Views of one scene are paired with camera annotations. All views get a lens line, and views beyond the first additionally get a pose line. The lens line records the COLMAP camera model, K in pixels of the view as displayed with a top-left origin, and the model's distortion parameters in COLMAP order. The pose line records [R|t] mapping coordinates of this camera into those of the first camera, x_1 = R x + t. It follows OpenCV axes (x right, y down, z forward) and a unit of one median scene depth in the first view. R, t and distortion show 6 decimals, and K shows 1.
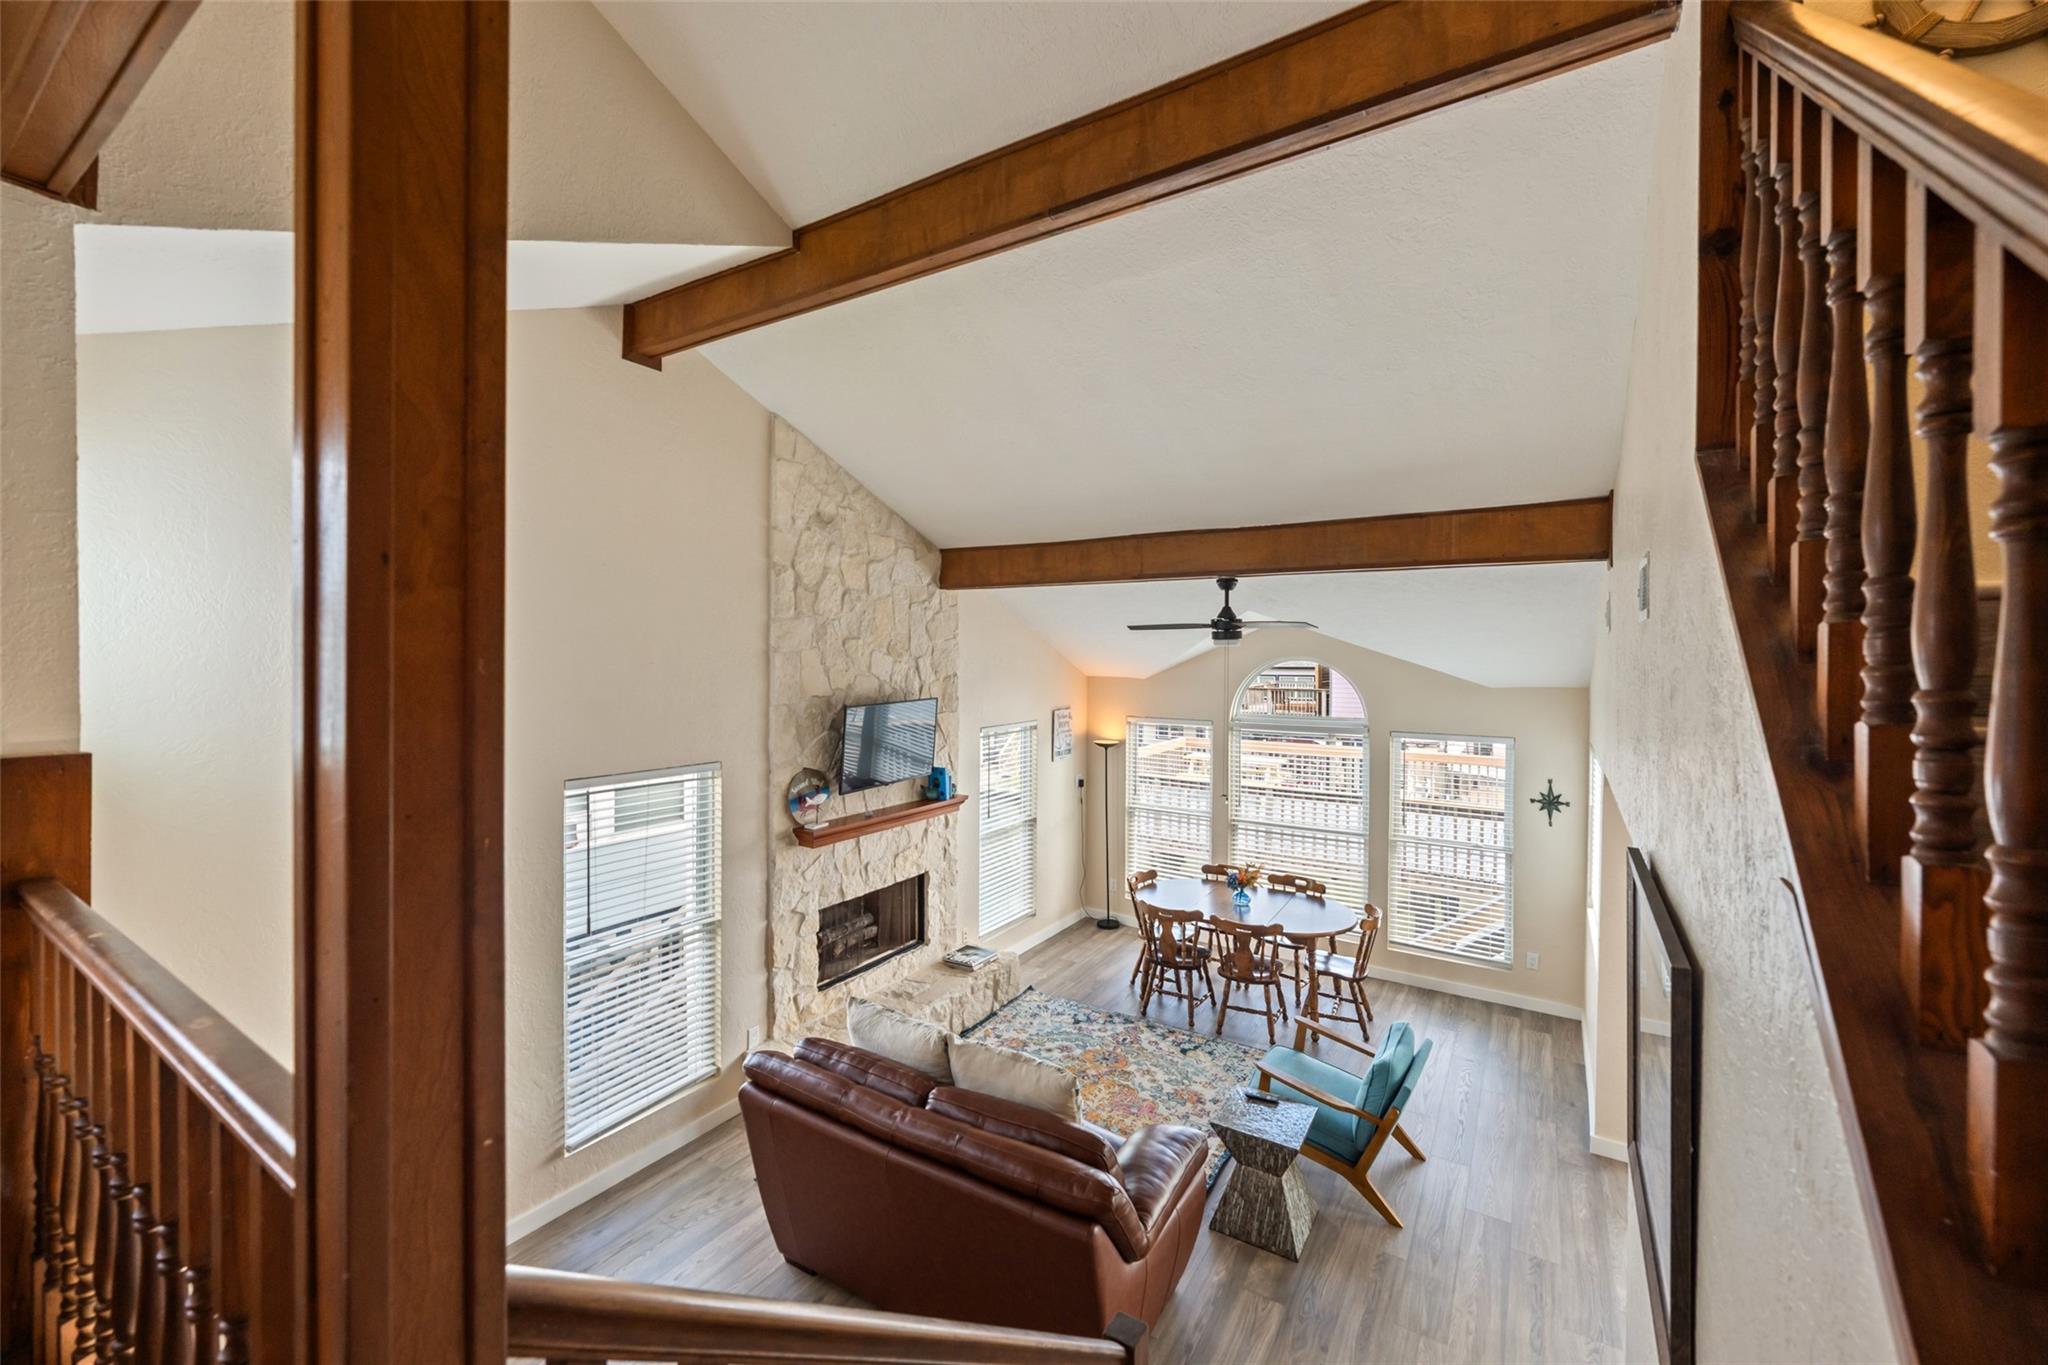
lens RADIAL K [[822.6, 0, 1025.9], [0, 822.6, 659.6], [0, 0, 1]] dist [-0.001520, -0.000034]
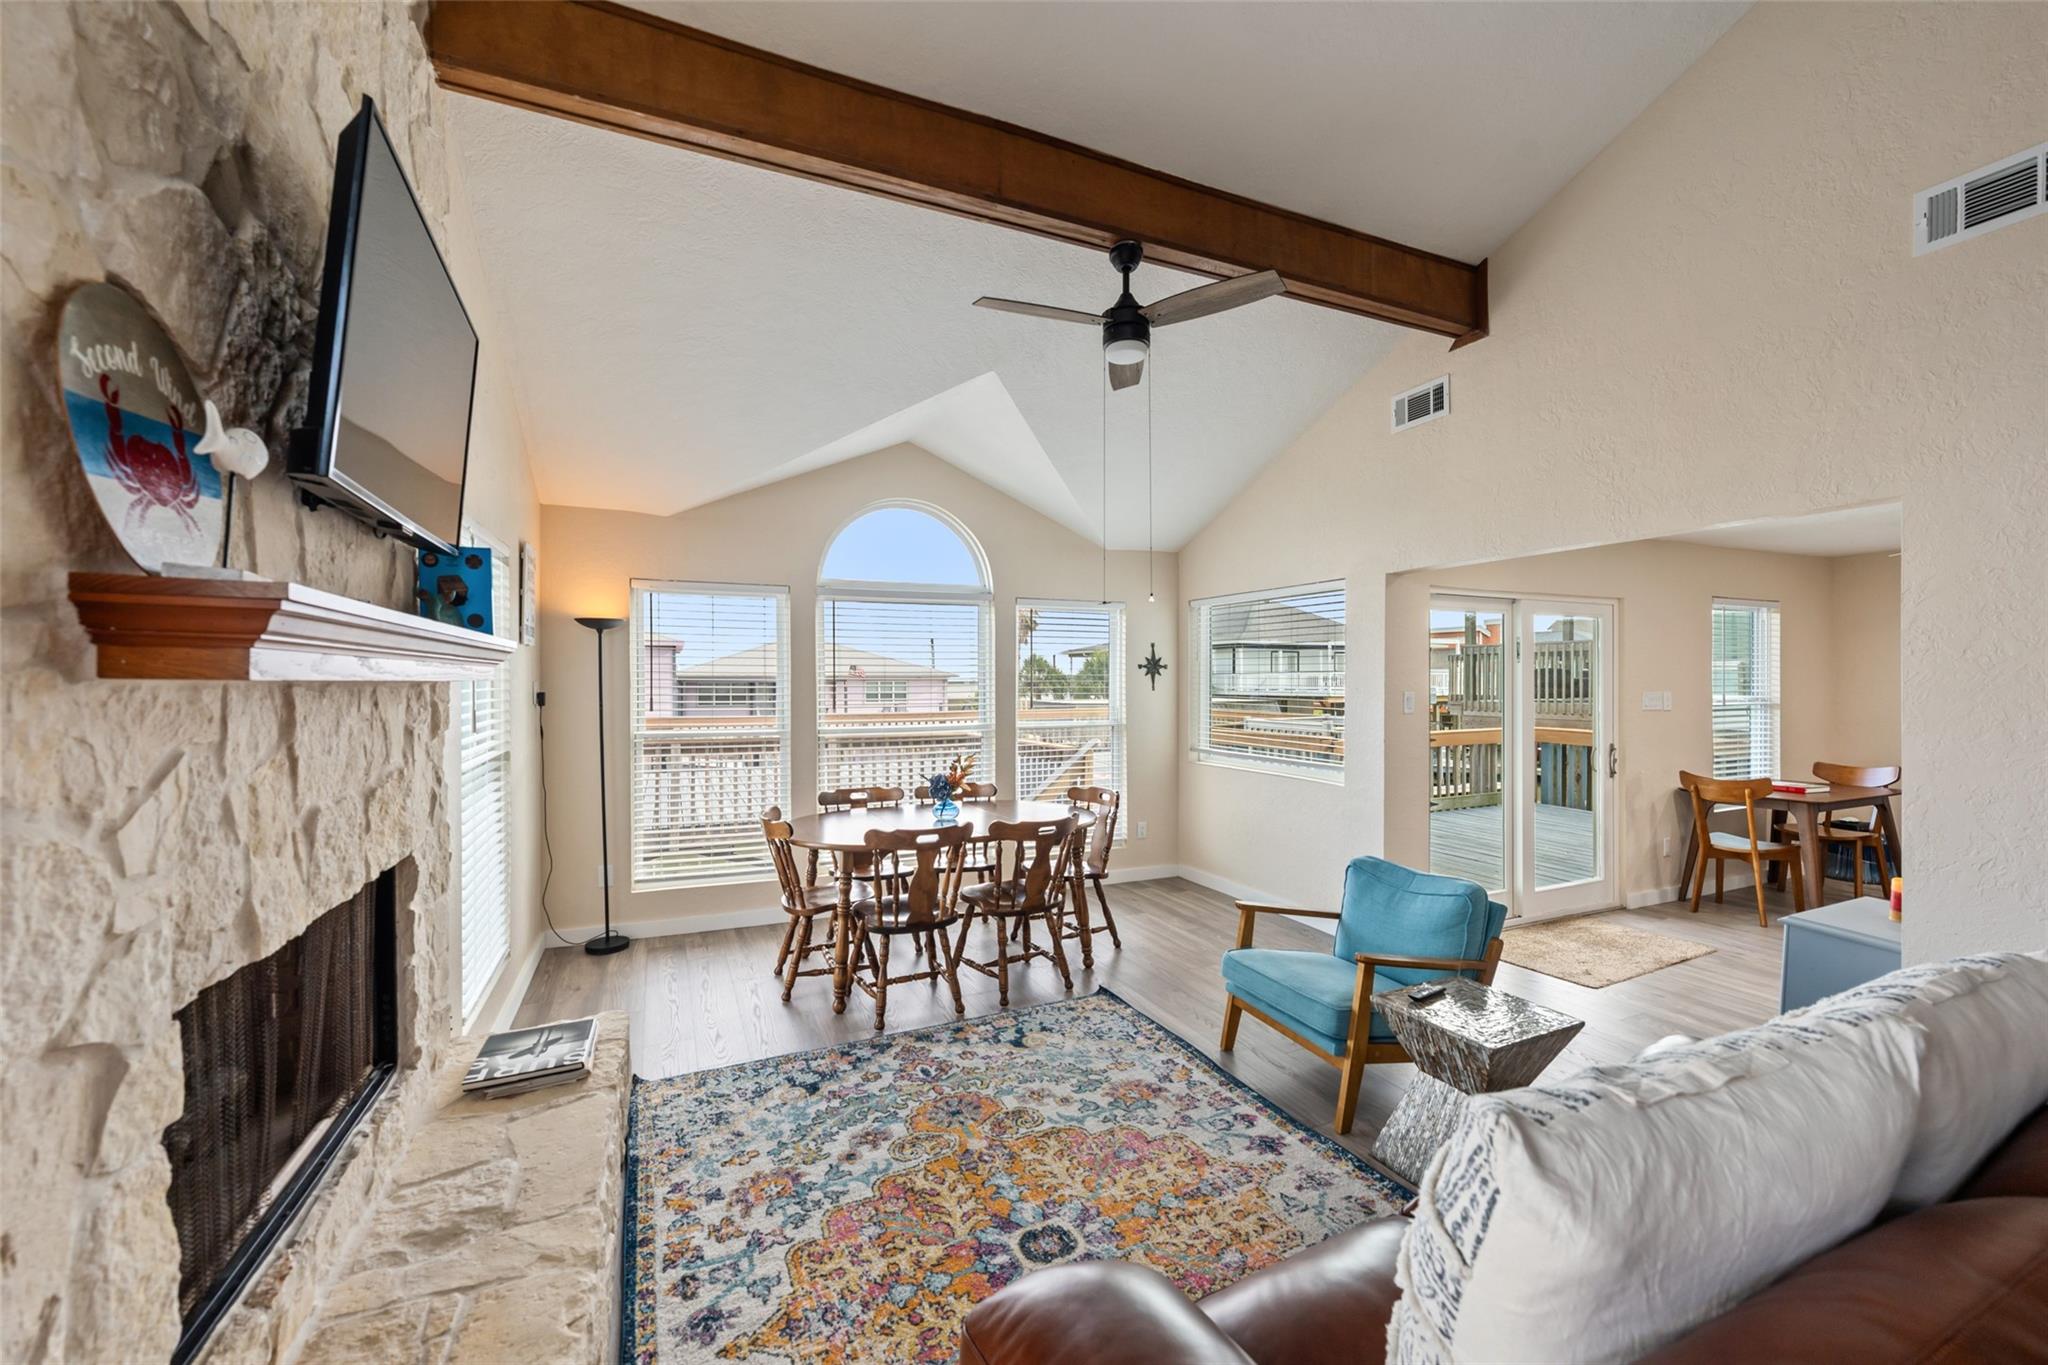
lens RADIAL K [[798.0, 0, 1017.7], [0, 798.0, 687.1], [0, 0, 1]] dist [-0.000934, -0.000053]
pose [[0.549680, -0.012718, 0.835279, -0.275547], [0.014039, 0.999884, 0.005985, 0.203655], [-0.835258, 0.008436, 0.549794, 0.647760]]
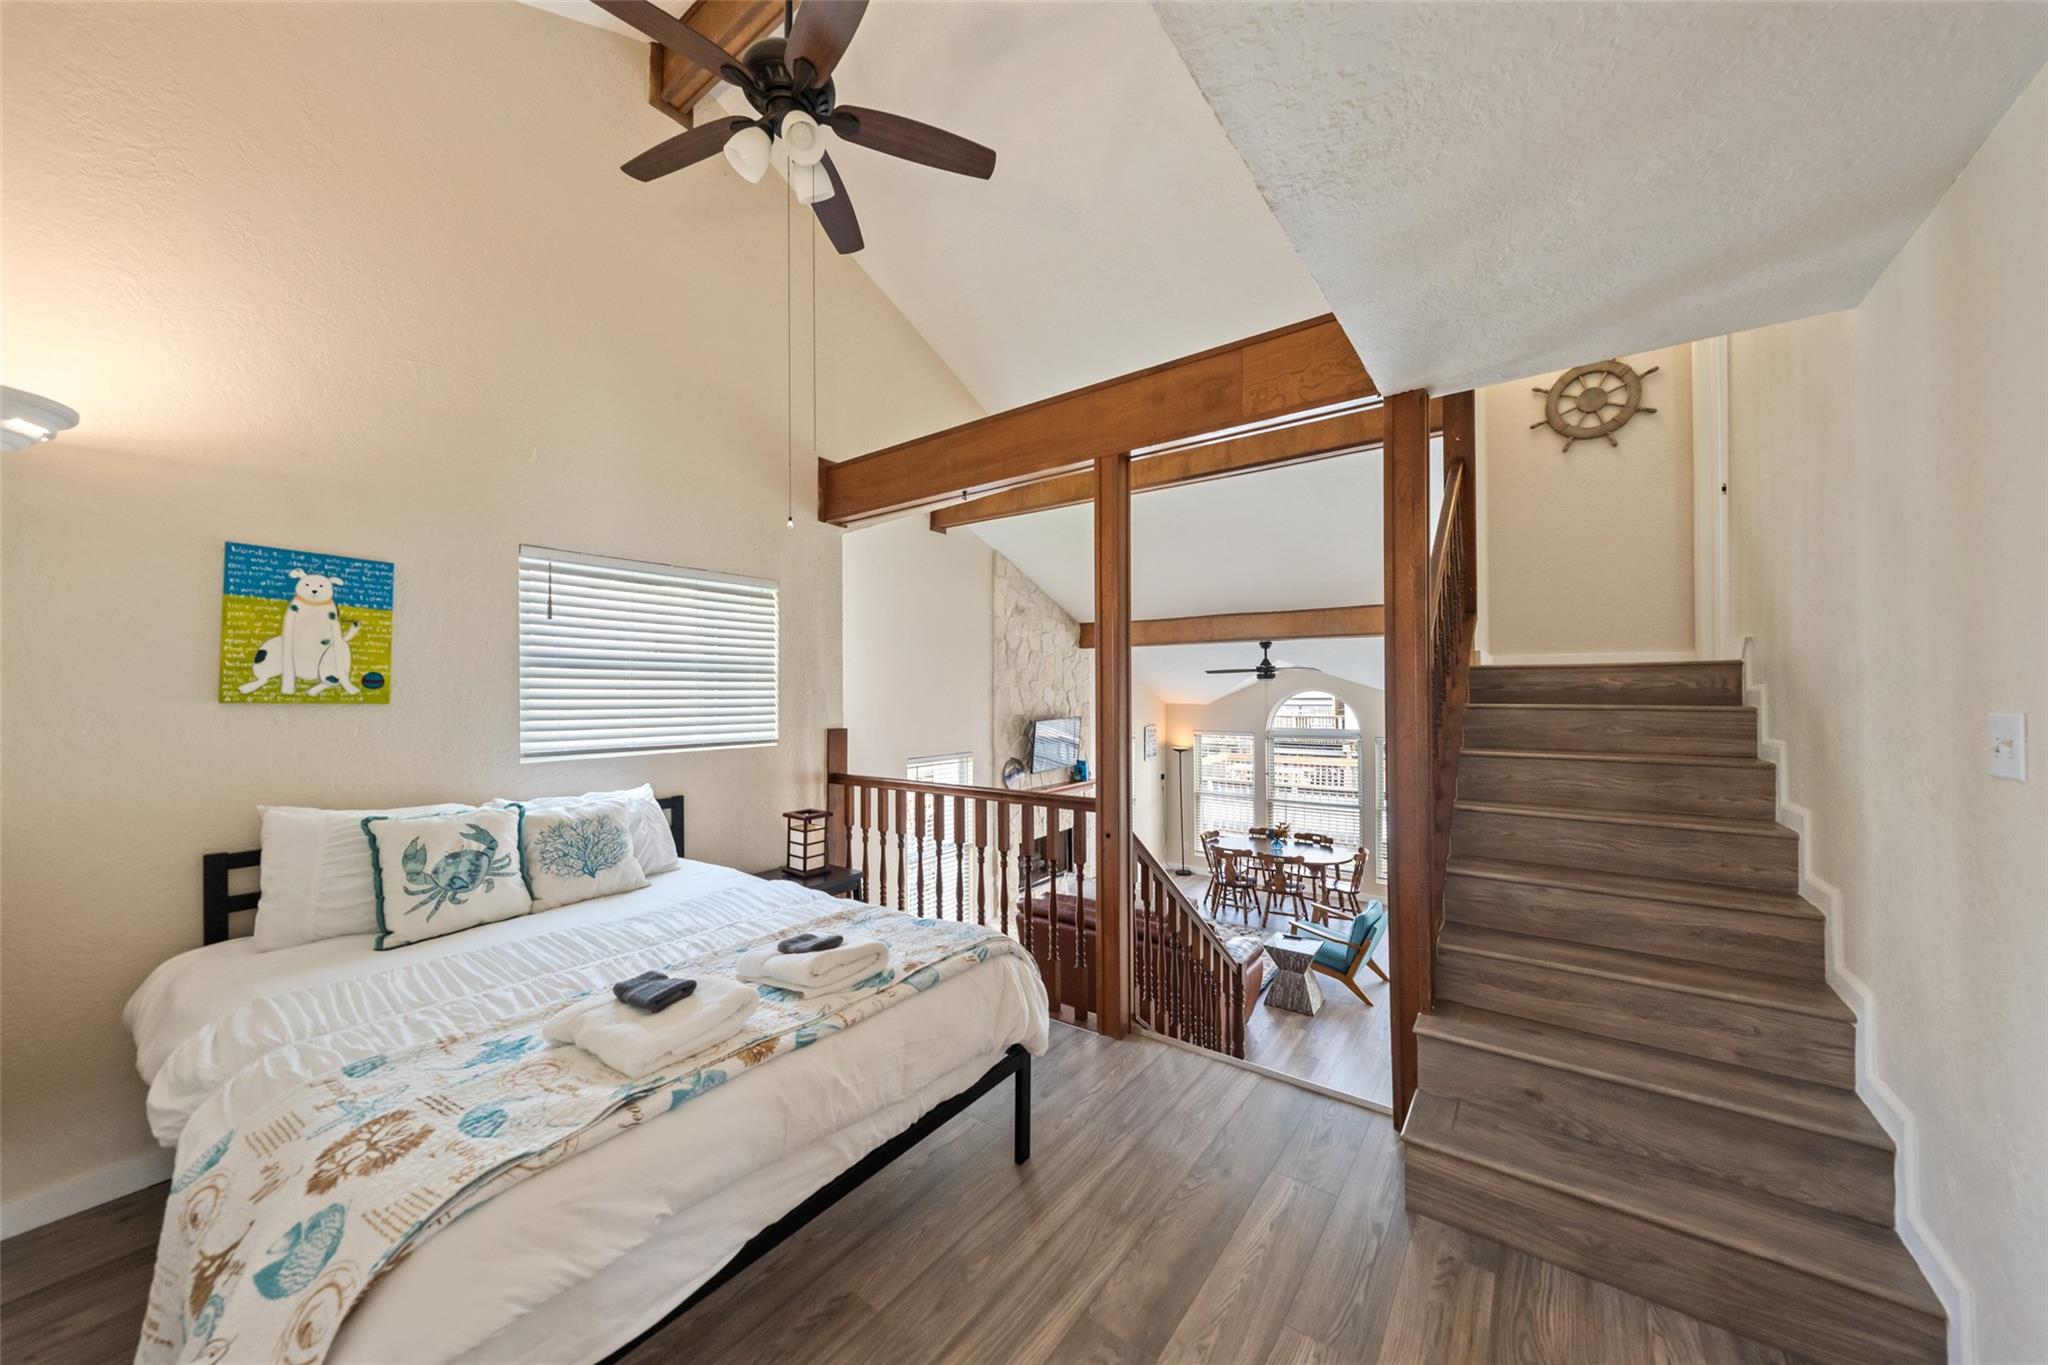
lens RADIAL K [[716.7, 0, 1024.0], [0, 716.7, 682.5], [0, 0, 1]] dist [-0.002556, -0.000140]
pose [[0.997365, -0.011638, -0.071610, -0.121801], [0.010421, 0.999795, -0.017348, 0.003246], [0.071797, 0.016556, 0.997282, -0.415695]]
